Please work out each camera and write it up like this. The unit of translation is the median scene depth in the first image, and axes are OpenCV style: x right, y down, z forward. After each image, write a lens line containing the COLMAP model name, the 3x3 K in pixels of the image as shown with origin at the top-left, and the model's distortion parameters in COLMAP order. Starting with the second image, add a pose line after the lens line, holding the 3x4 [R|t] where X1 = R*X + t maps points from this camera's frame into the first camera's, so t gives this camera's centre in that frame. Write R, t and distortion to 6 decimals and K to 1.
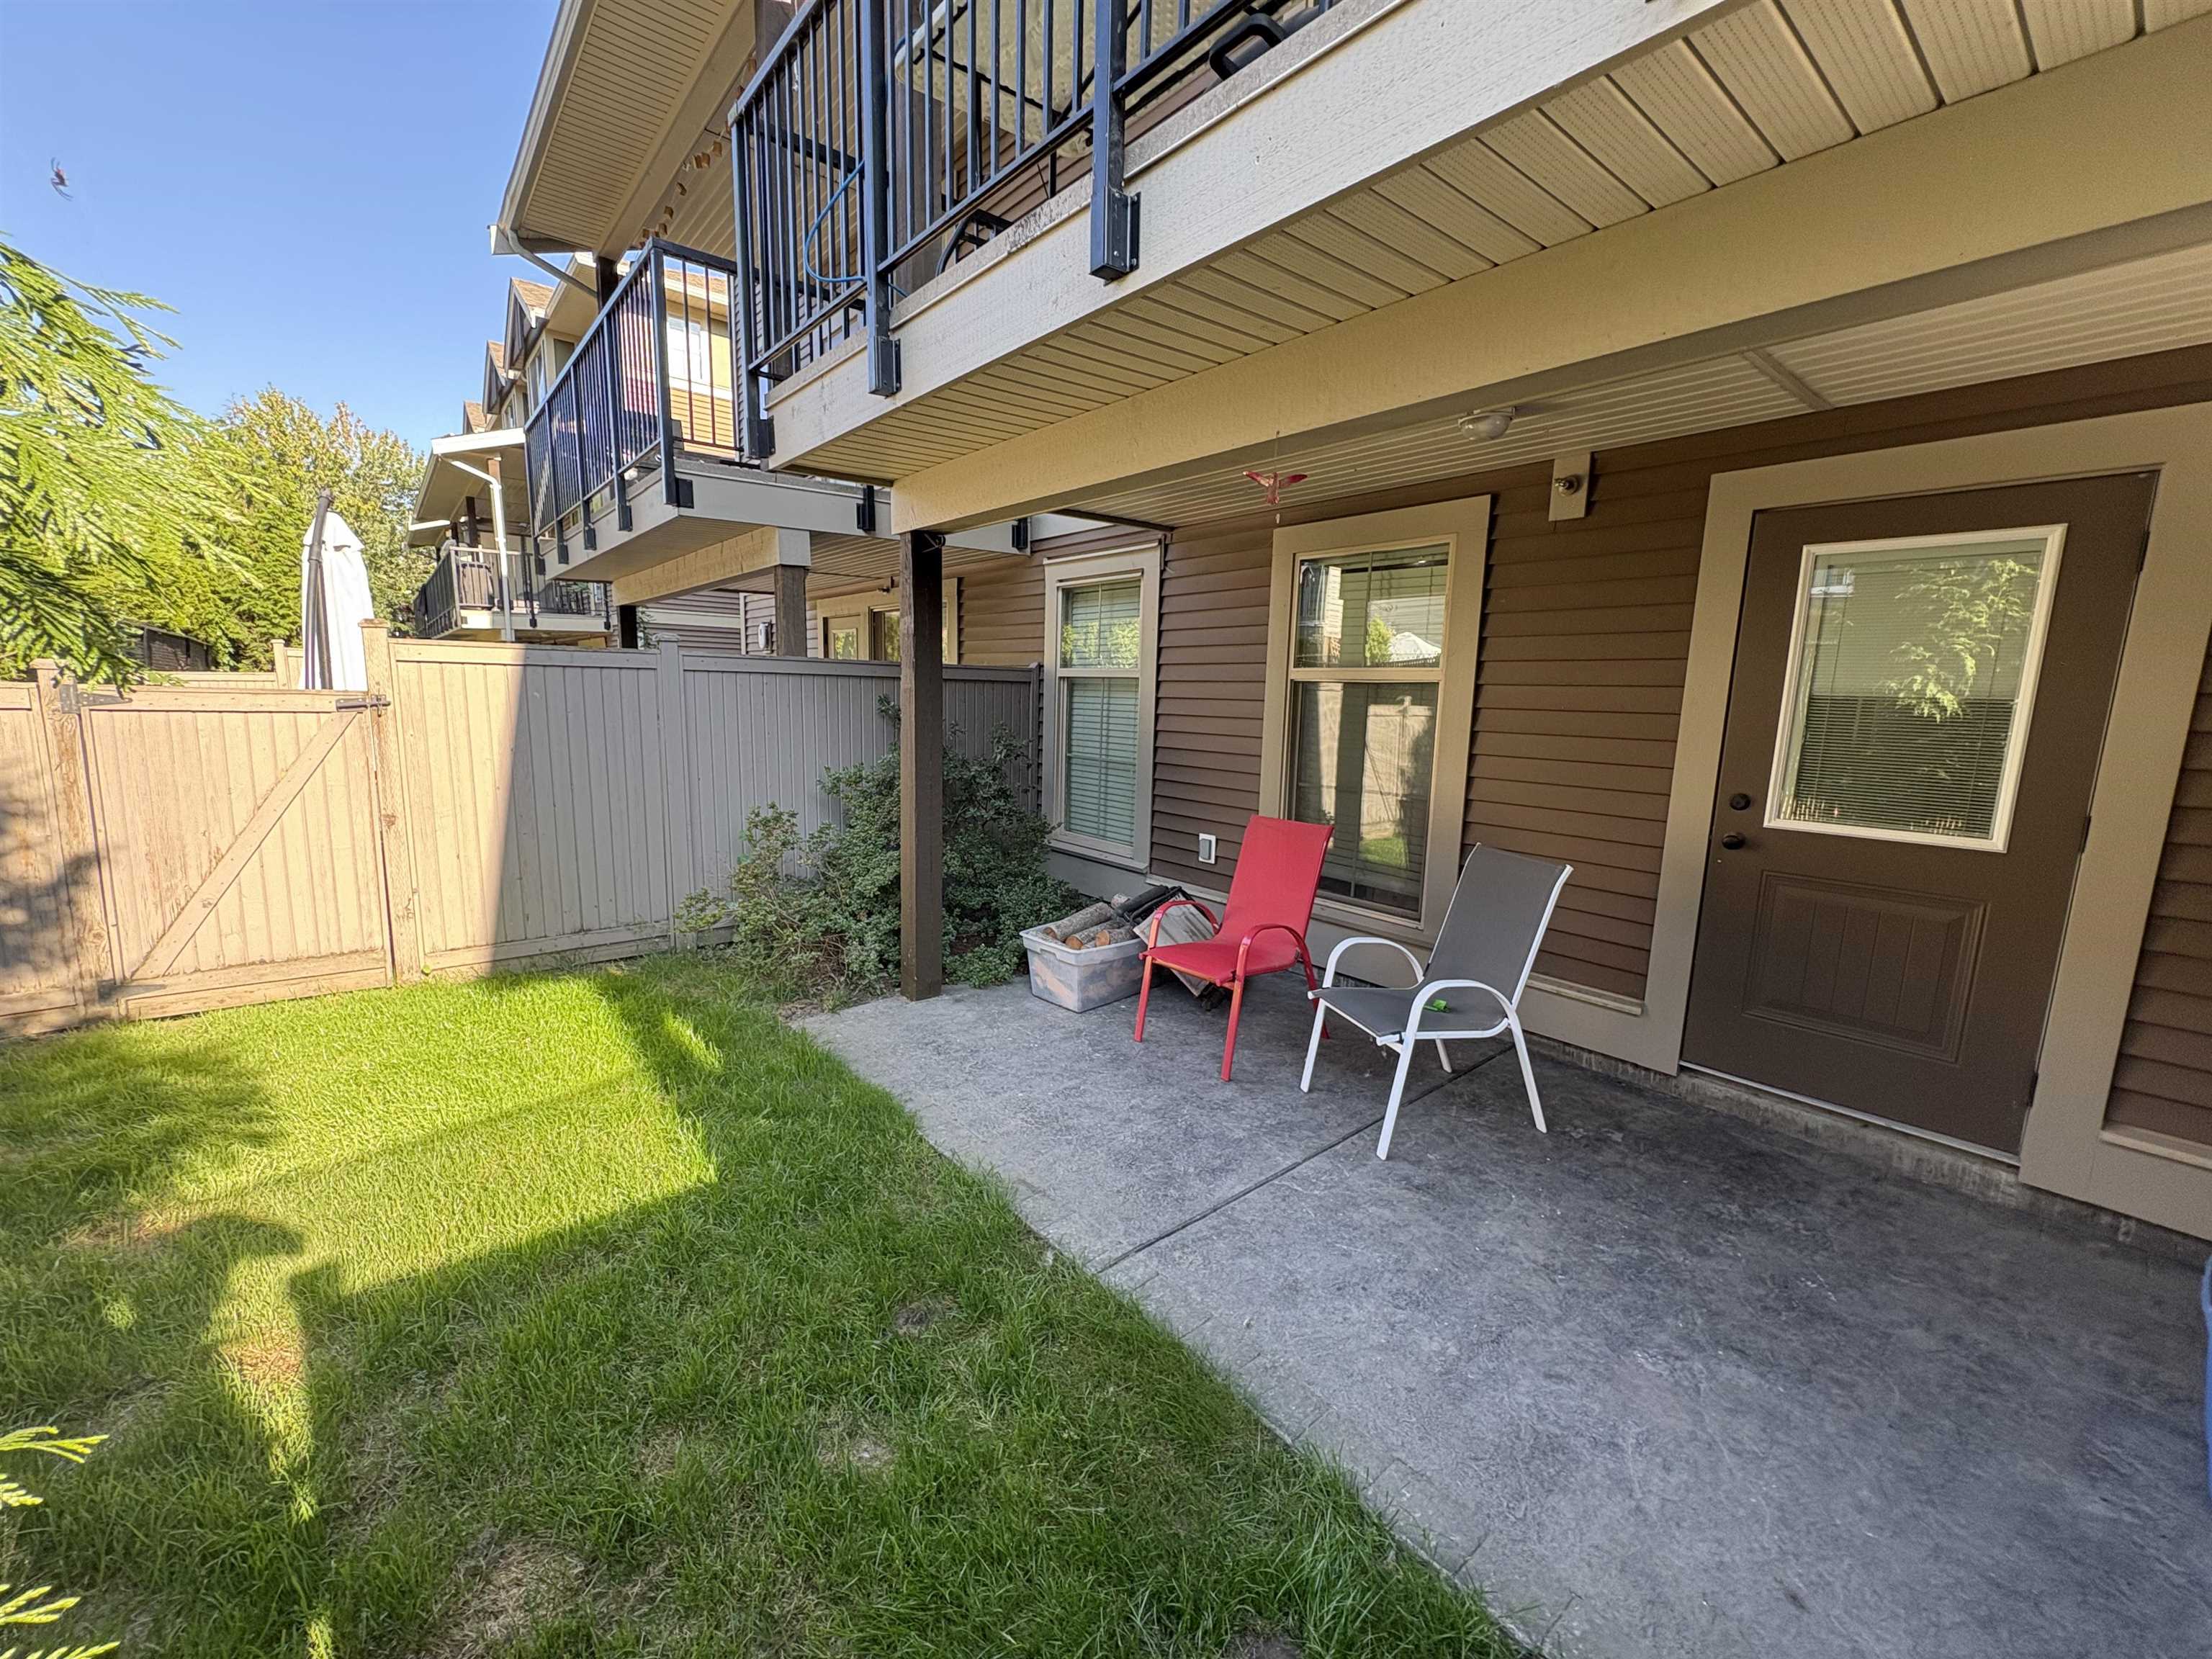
lens RADIAL K [[891.3, 0, 1102.9], [0, 891.3, 823.2], [0, 0, 1]] dist [0.007698, -0.000293]
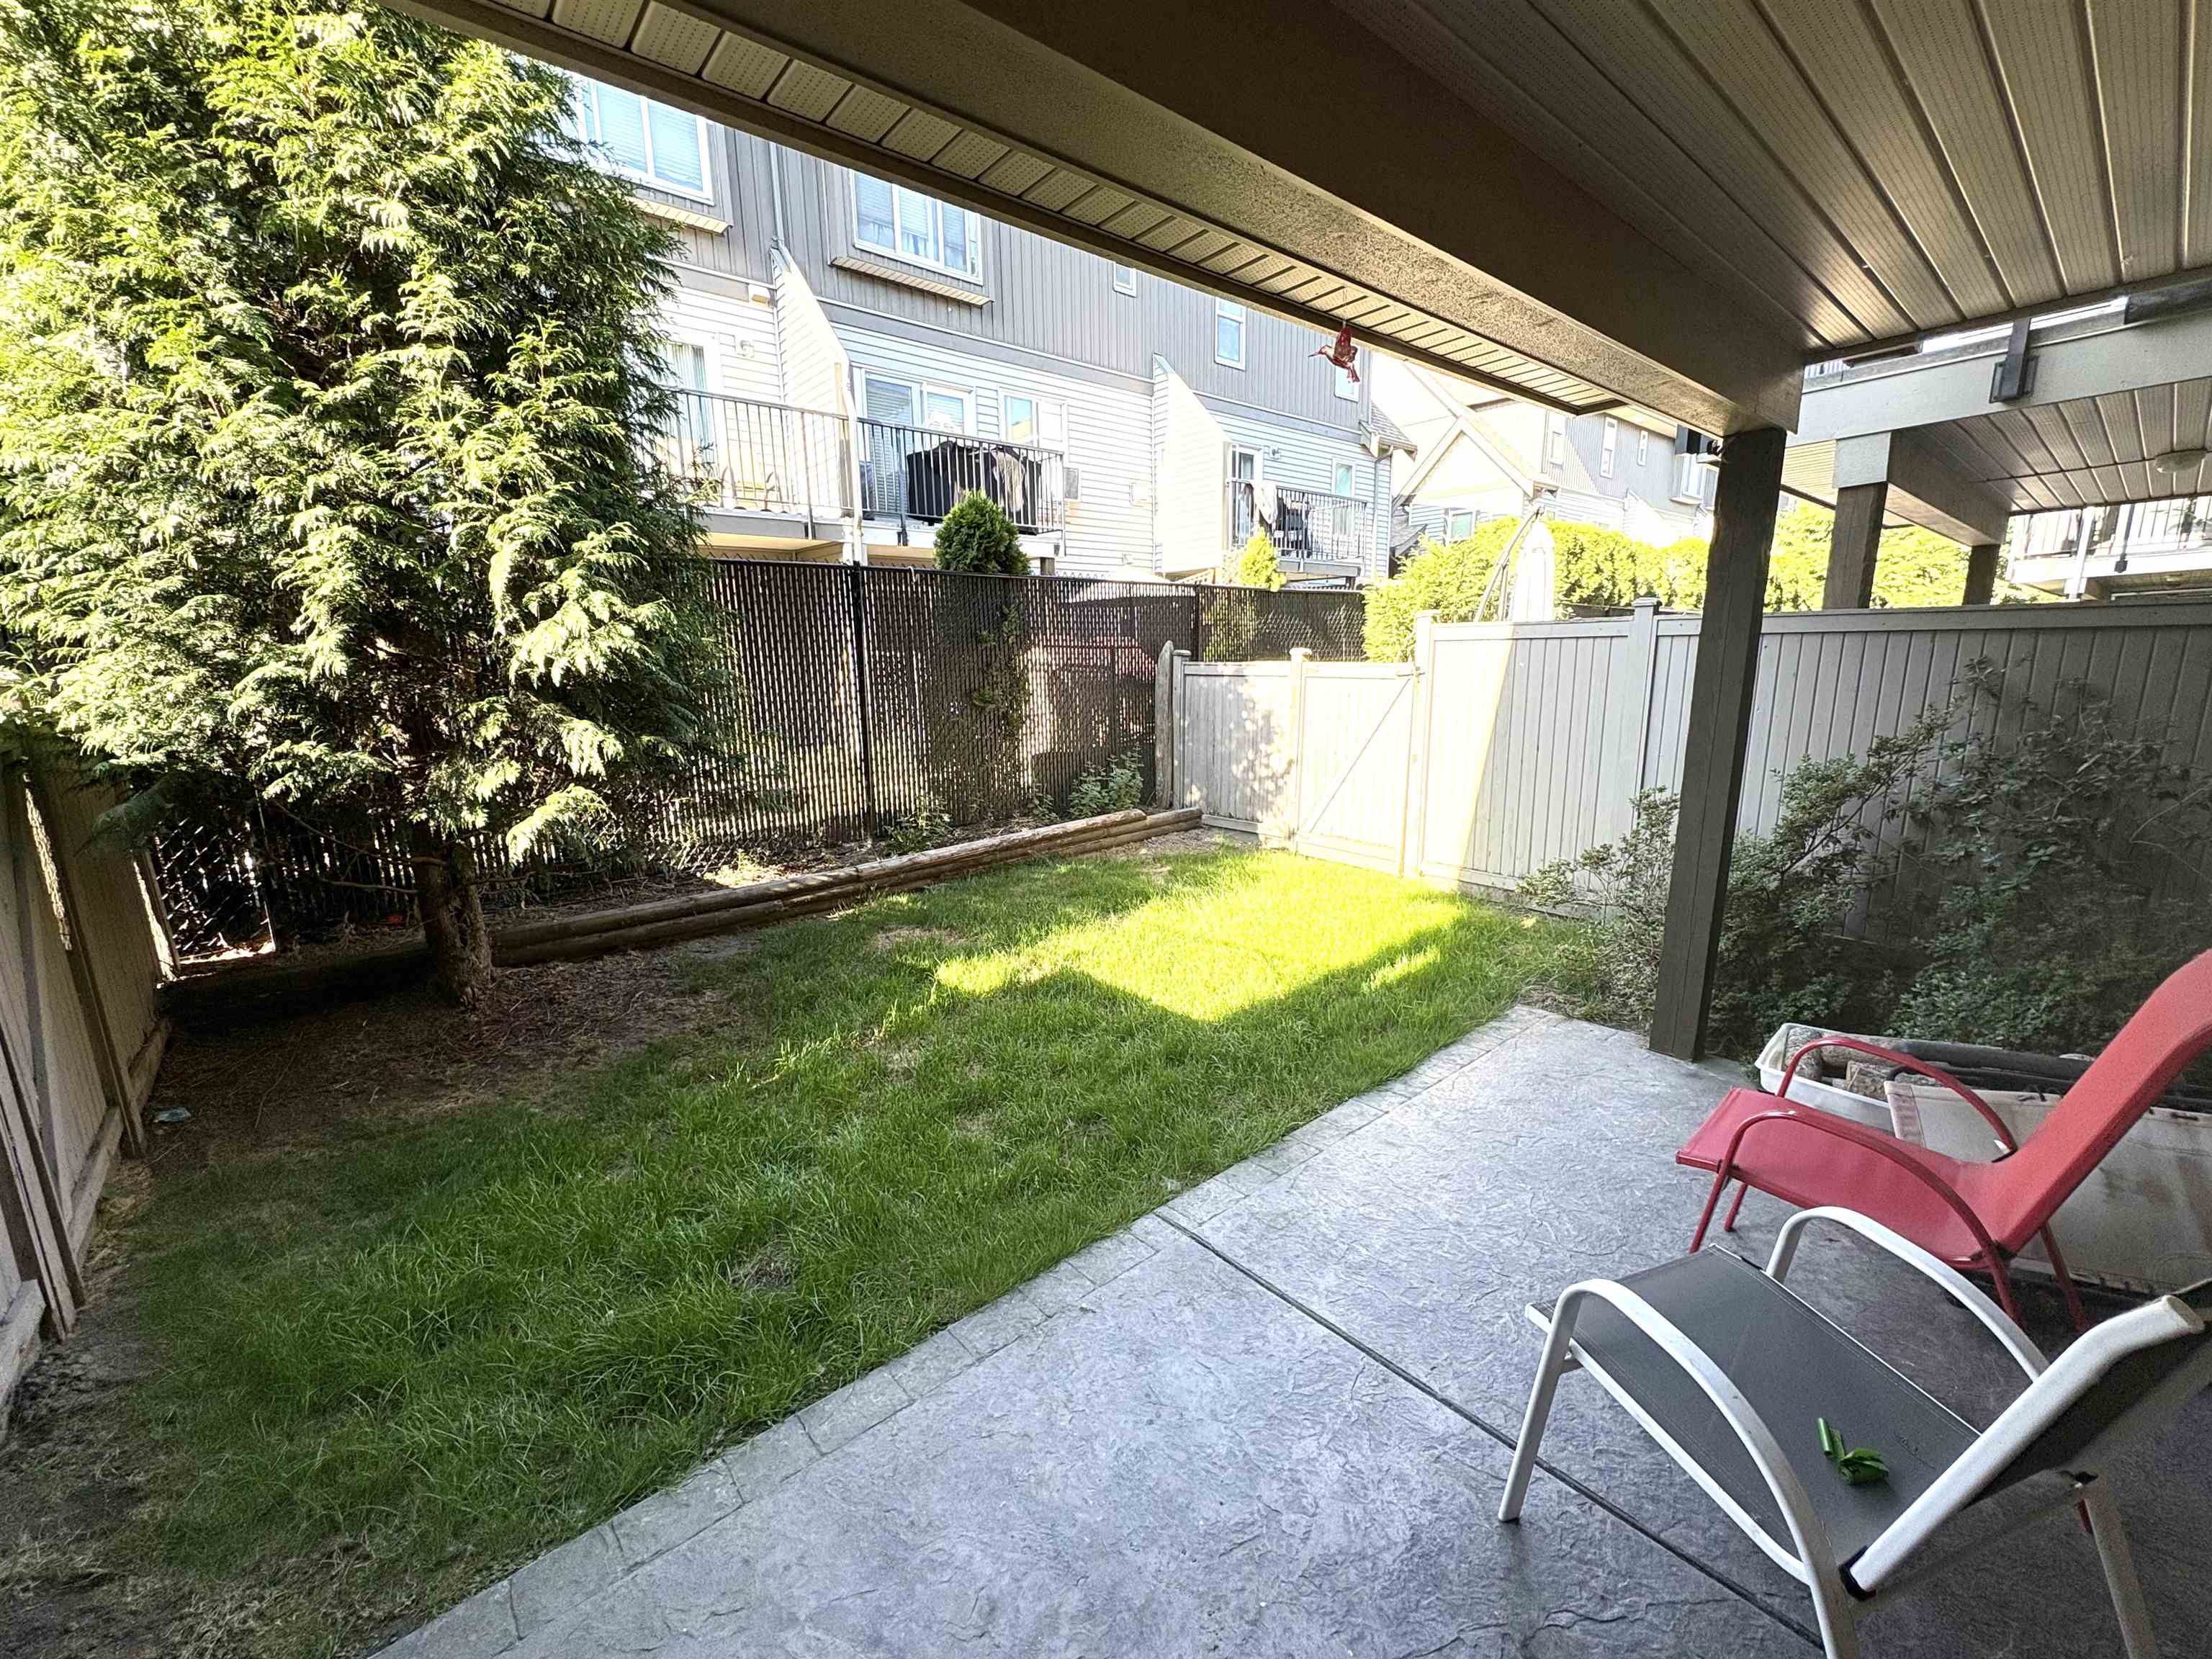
lens RADIAL K [[891.3, 0, 1104.2], [0, 891.3, 835.4], [0, 0, 1]] dist [0.007698, -0.000293]
pose [[0.028686, 0.178022, -0.983608, 0.536505], [-0.135635, 0.975606, 0.172618, -0.058283], [0.990344, 0.128460, 0.052132, 0.470943]]
